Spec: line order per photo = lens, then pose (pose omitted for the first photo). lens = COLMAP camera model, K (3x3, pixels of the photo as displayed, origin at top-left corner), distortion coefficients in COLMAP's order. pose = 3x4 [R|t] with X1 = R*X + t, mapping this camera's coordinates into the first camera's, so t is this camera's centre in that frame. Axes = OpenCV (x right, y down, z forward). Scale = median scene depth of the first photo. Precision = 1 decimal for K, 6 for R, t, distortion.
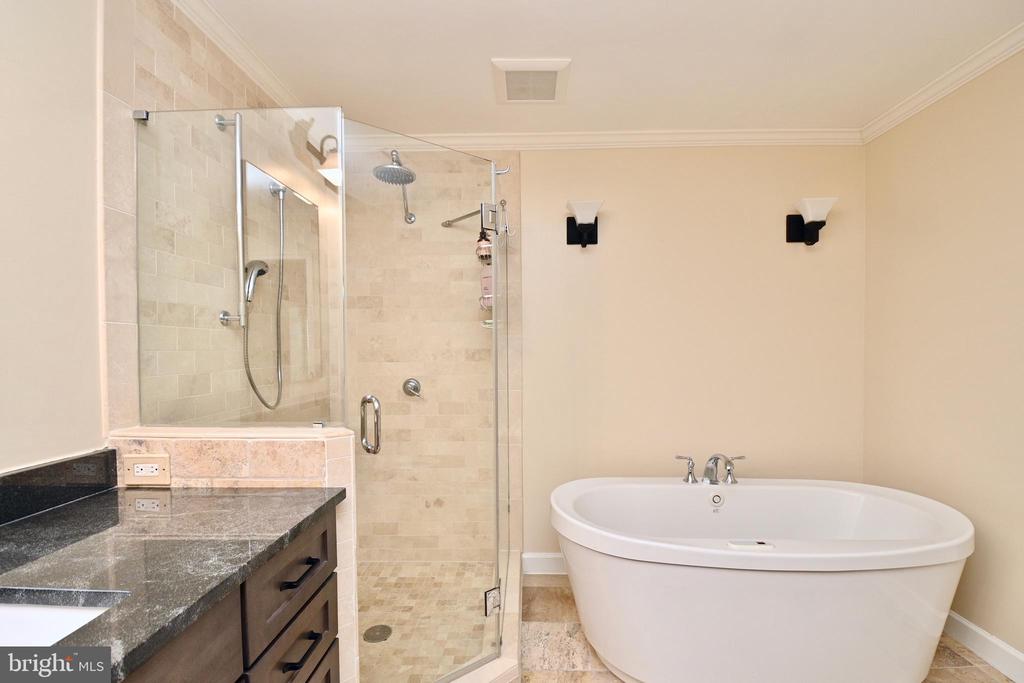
lens RADIAL K [[449.1, 0, 519.1], [0, 449.1, 357.3], [0, 0, 1]] dist [0.017908, -0.023890]
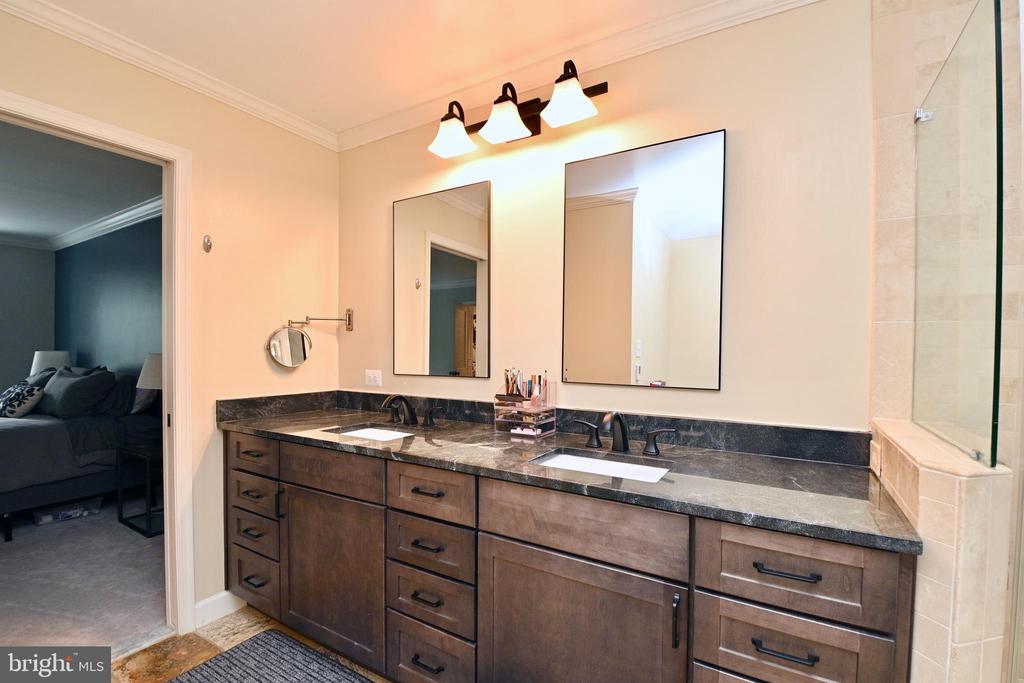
lens RADIAL K [[449.1, 0, 519.1], [0, 449.1, 357.3], [0, 0, 1]] dist [0.017908, -0.023890]
pose [[-0.484671, 0.023955, -0.874368, 0.272623], [-0.022253, 0.998964, 0.039704, -0.007441], [0.874413, 0.038700, -0.483636, 0.397211]]
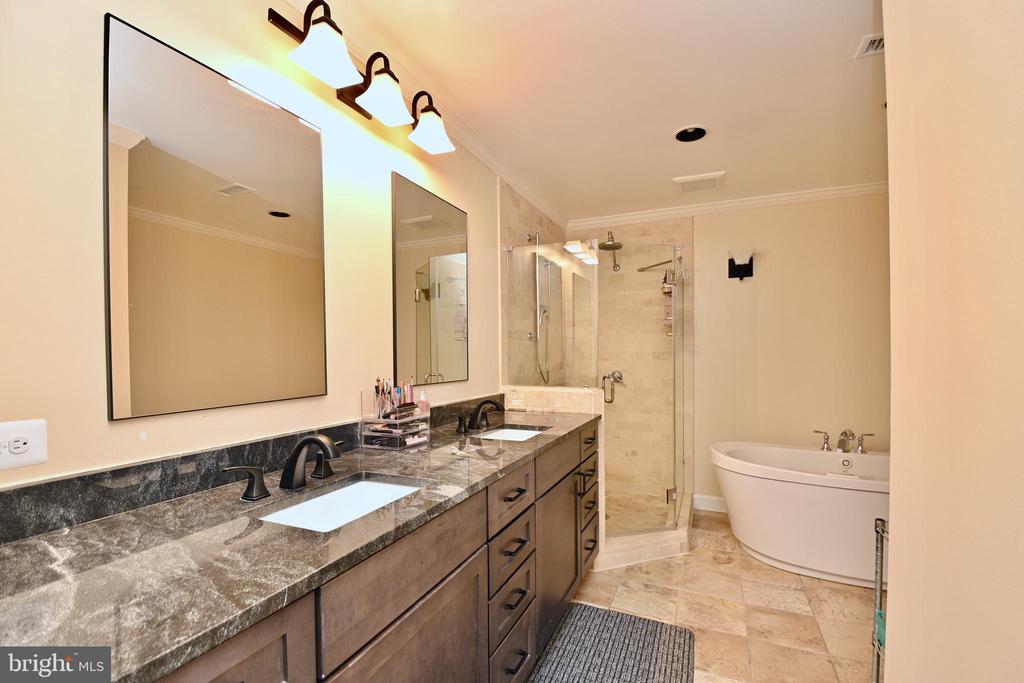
lens RADIAL K [[449.1, 0, 519.1], [0, 449.1, 357.3], [0, 0, 1]] dist [0.017908, -0.023890]
pose [[0.925677, 0.004388, -0.378289, 0.037725], [-0.008418, 0.999924, -0.009000, 0.017475], [0.378221, 0.011515, 0.925644, -0.611069]]
